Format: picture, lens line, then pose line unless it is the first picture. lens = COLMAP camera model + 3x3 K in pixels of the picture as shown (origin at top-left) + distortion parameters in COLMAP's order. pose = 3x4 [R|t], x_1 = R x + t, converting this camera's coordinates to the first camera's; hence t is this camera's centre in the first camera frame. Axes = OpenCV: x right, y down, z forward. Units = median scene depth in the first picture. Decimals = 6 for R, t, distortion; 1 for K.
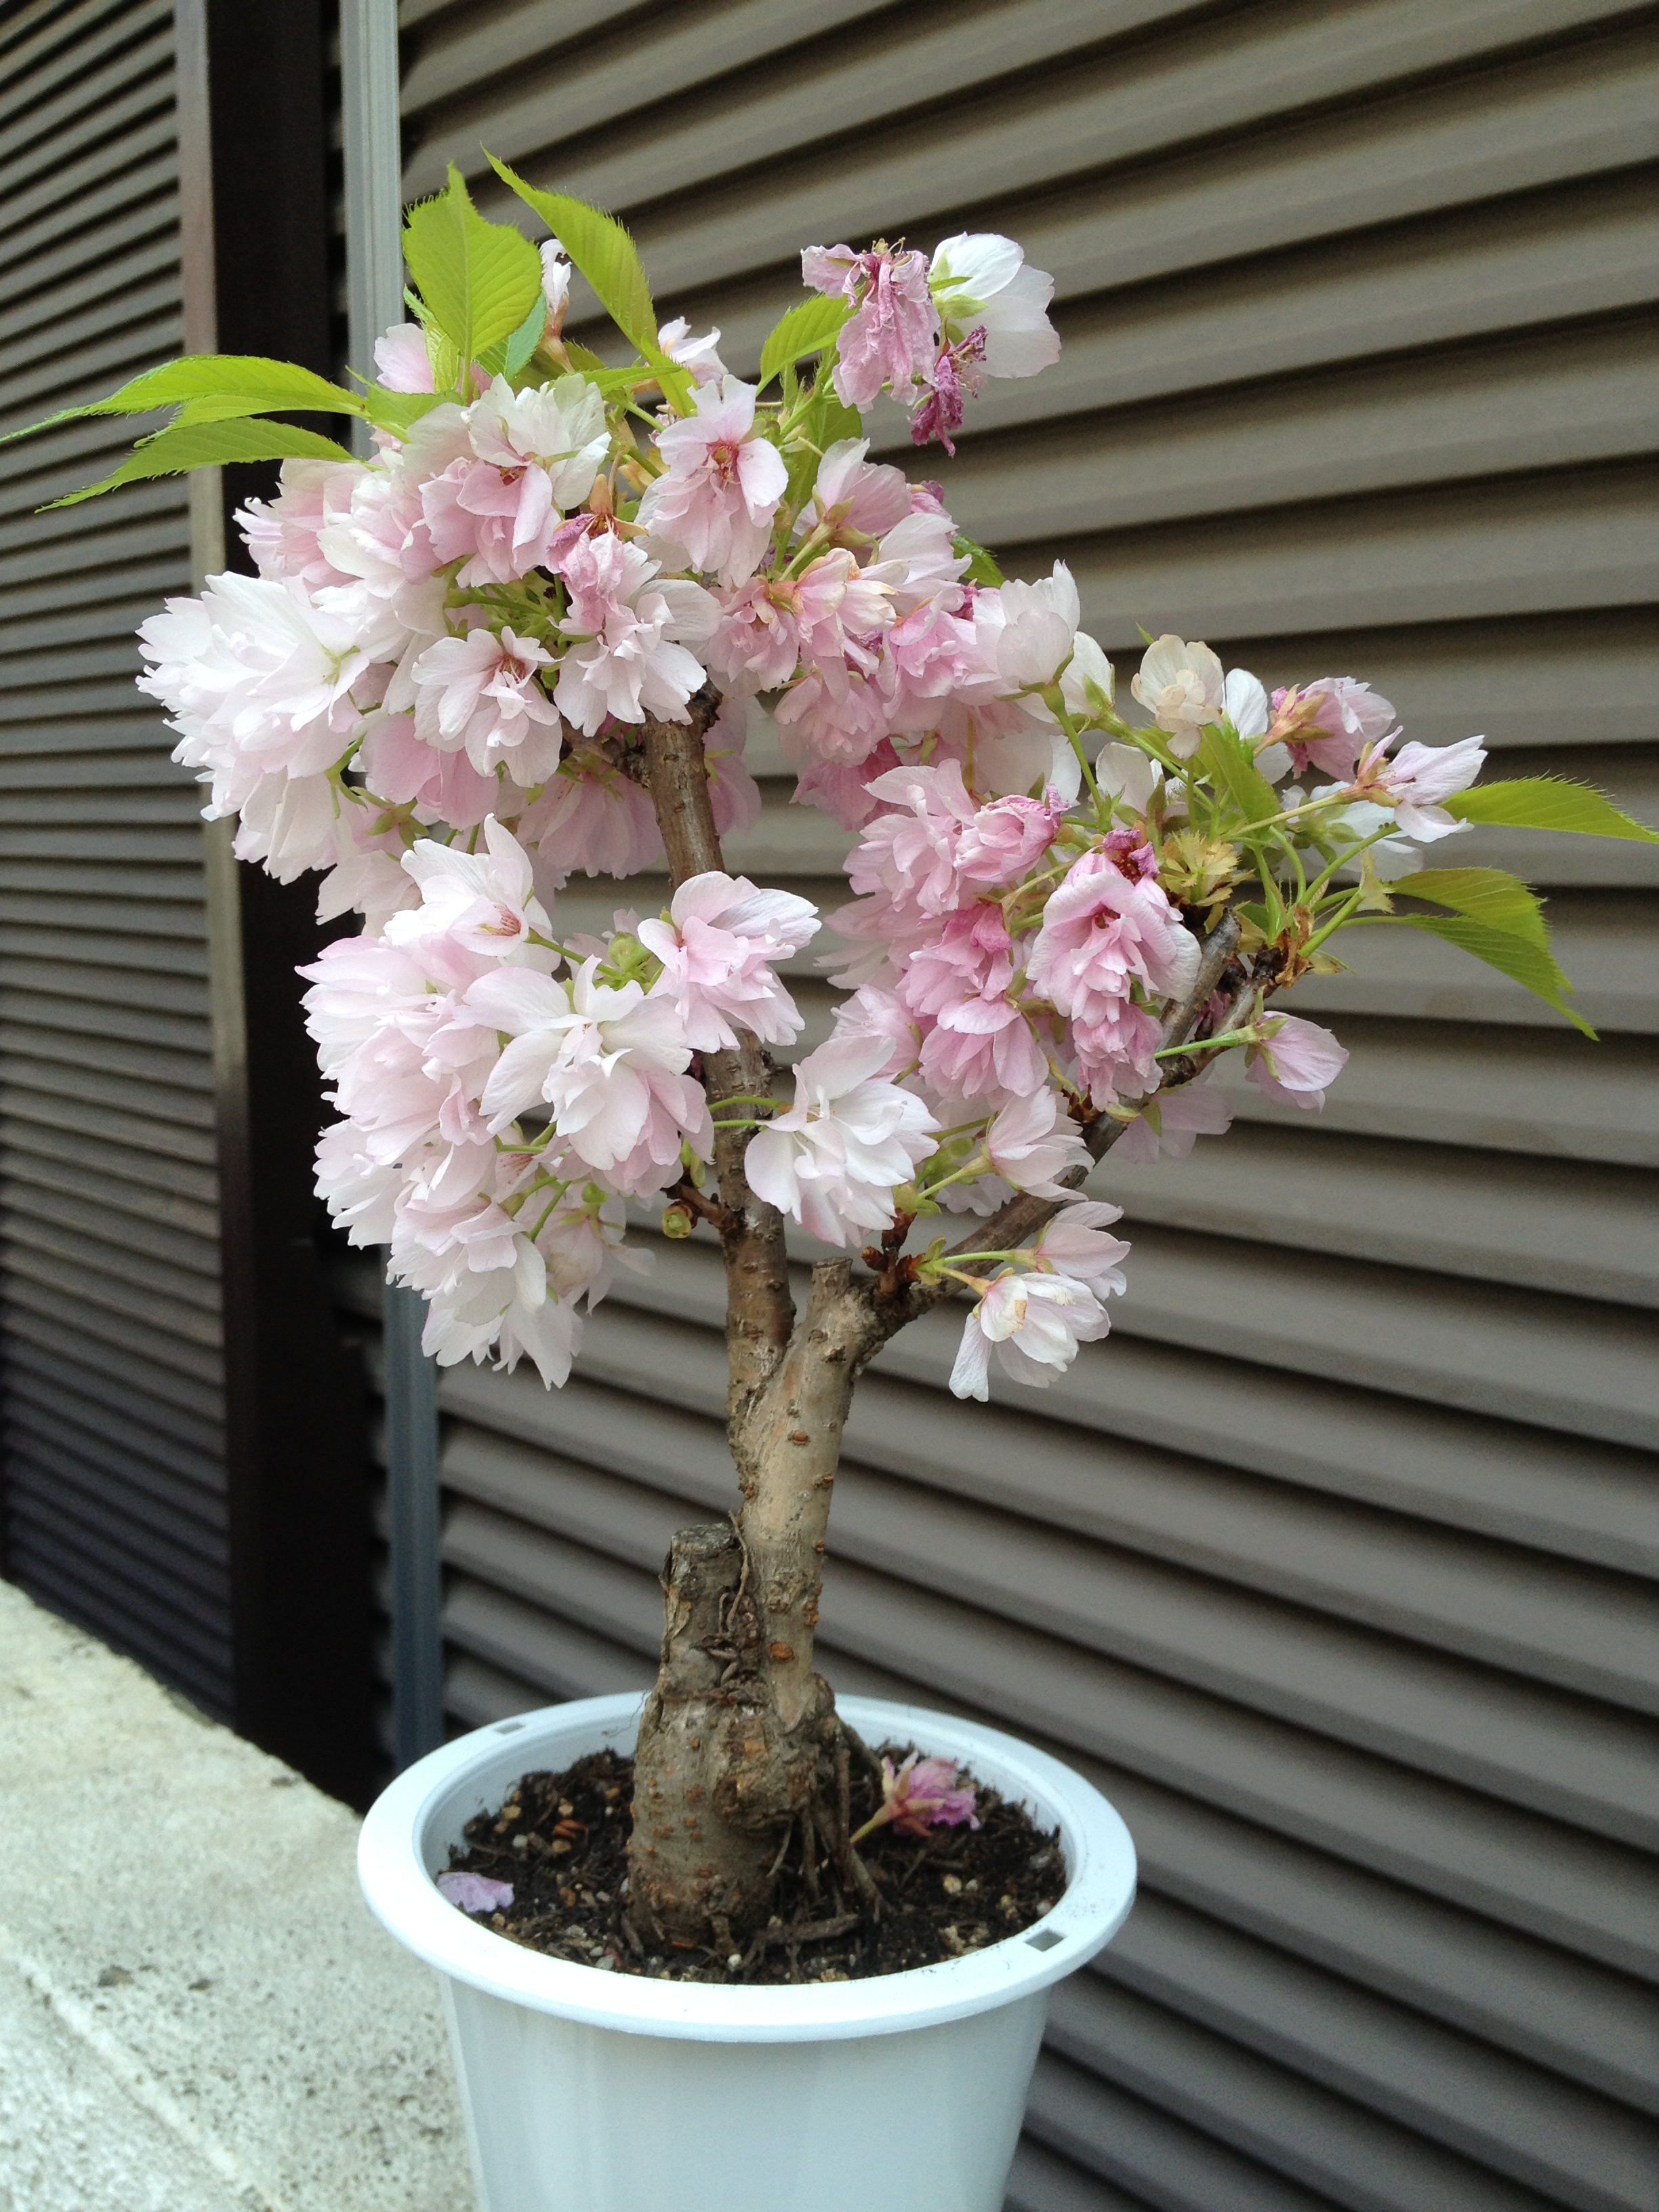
lens RADIAL K [[2173.7, 0, 823.8], [0, 2173.7, 1111.1], [0, 0, 1]] dist [0.054700, 0.000000]
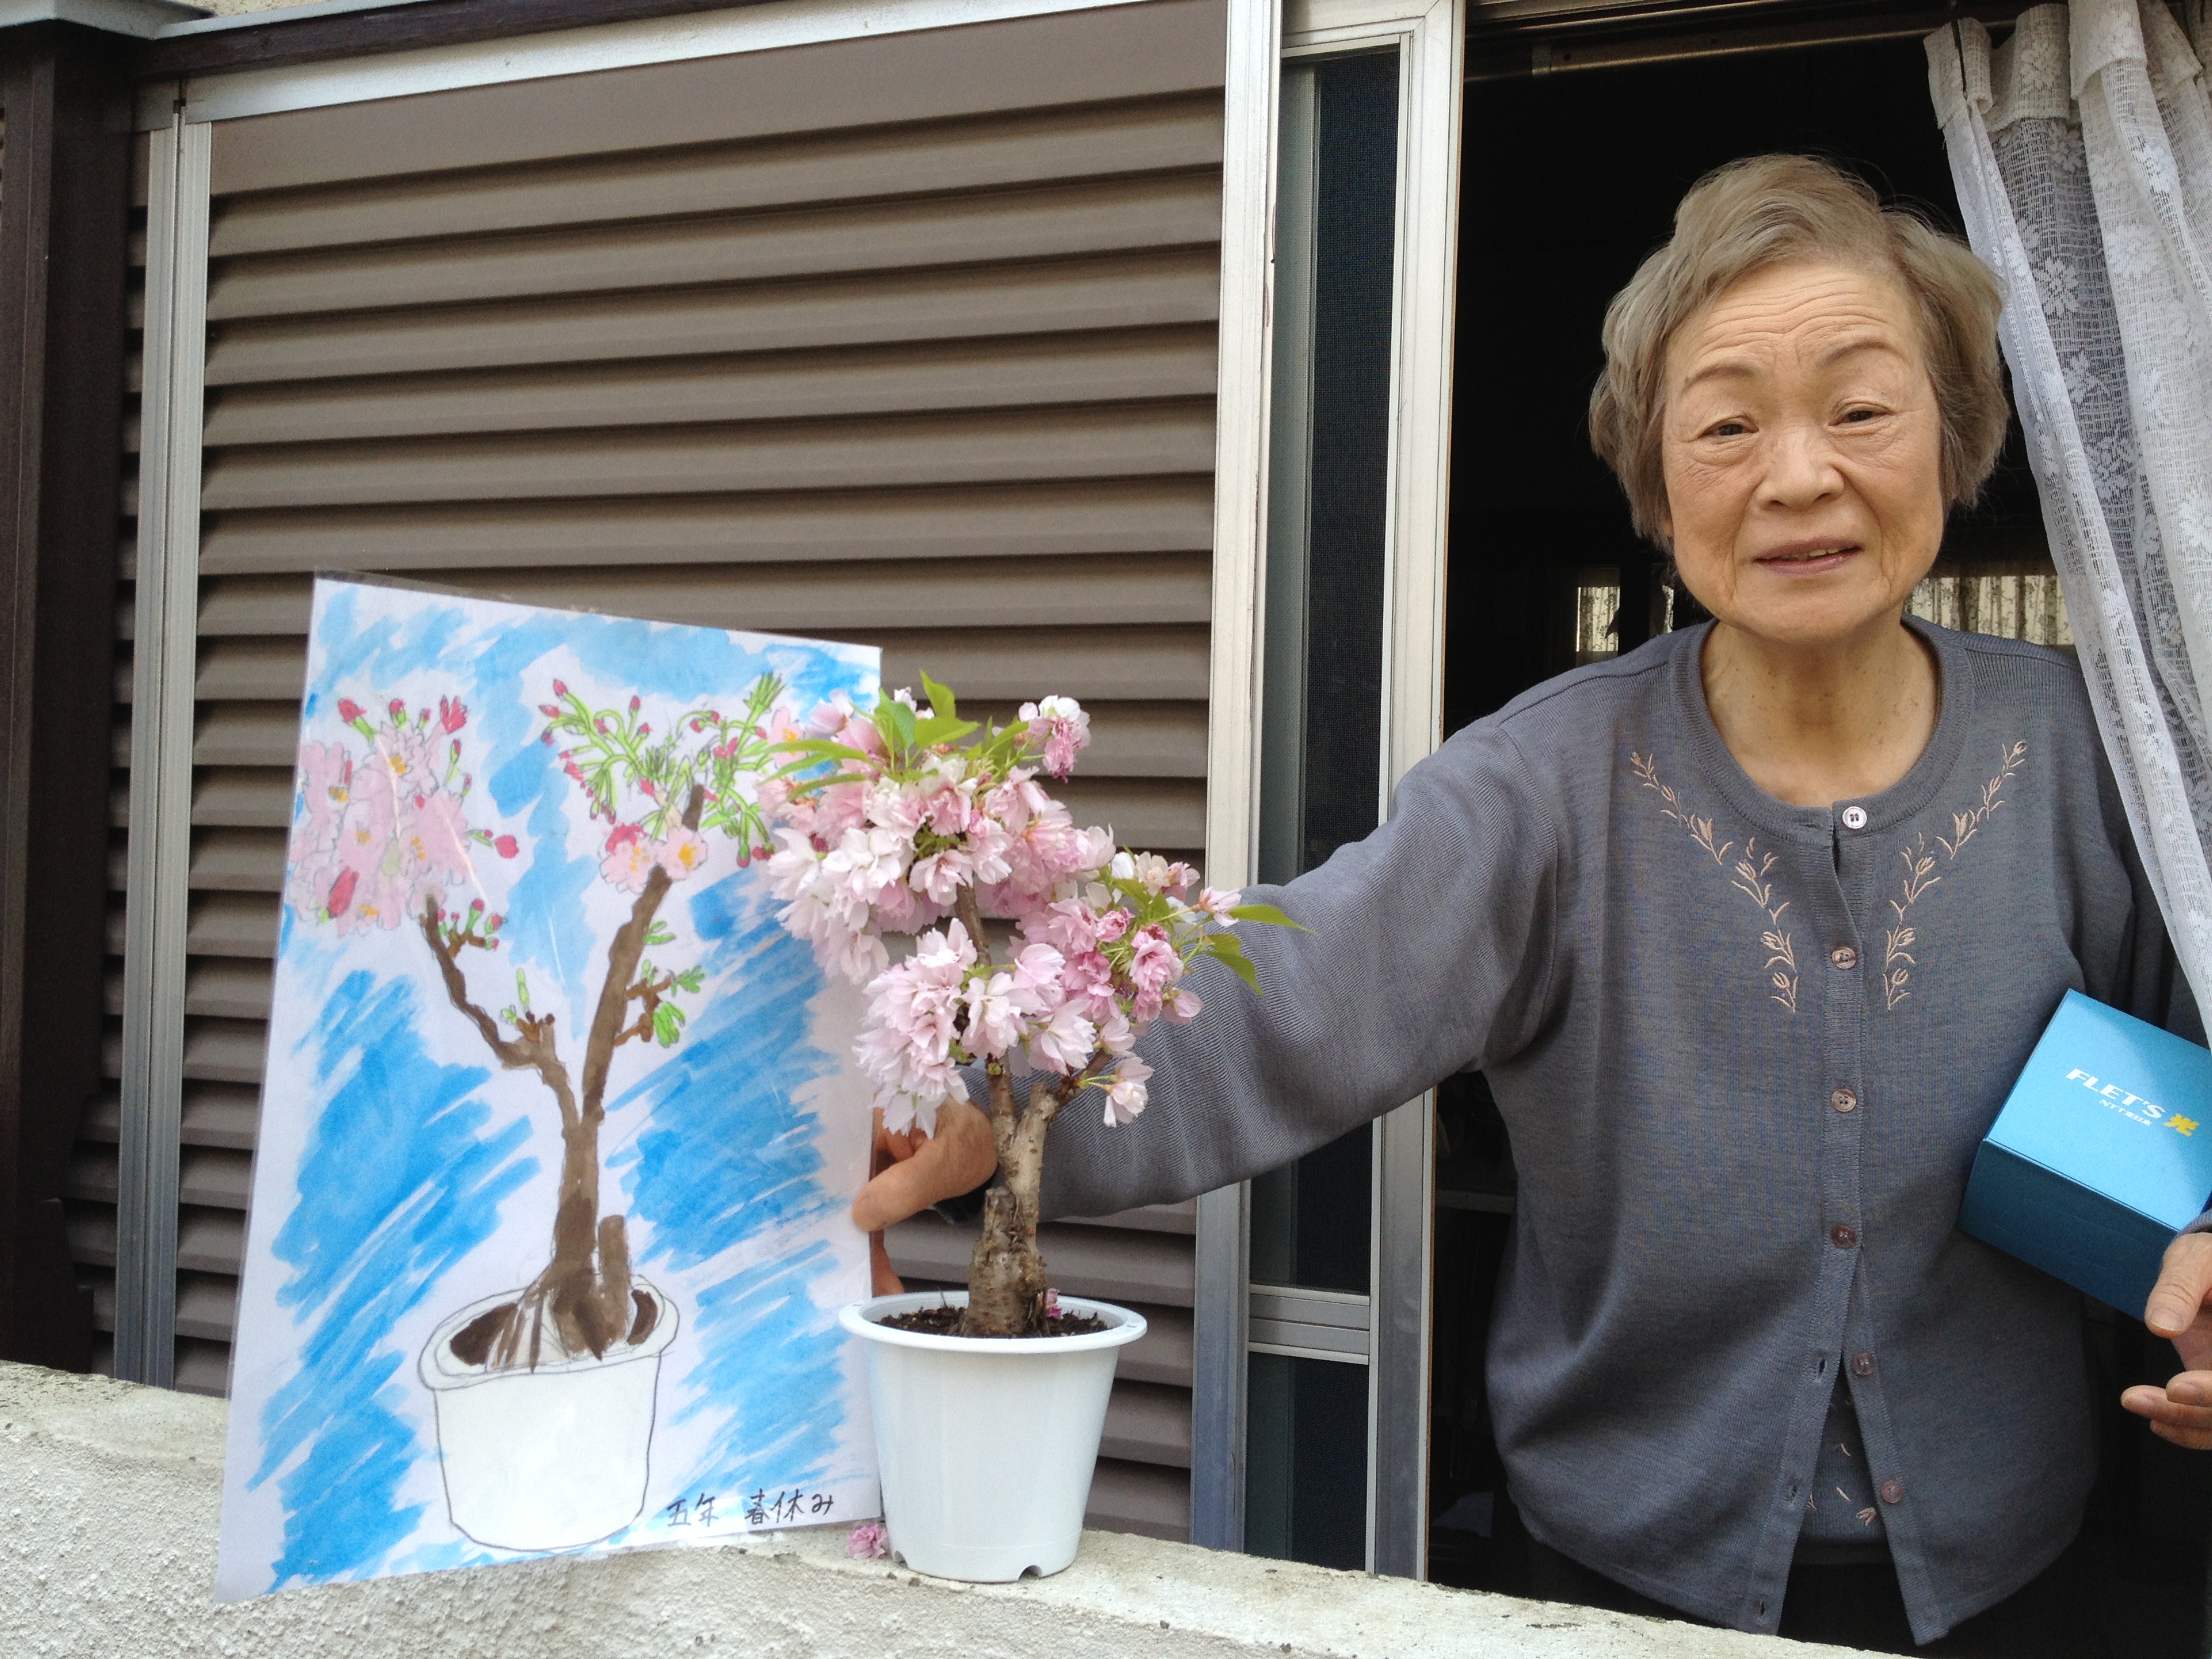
lens RADIAL K [[2173.7, 0, 1107.6], [0, 2173.7, 825.6], [0, 0, 1]] dist [0.054700, 0.000000]
pose [[0.897186, 0.026416, 0.440861, -1.120467], [0.027893, 0.992828, -0.116253, 0.068924], [-0.440770, 0.116598, 0.890015, -1.457678]]
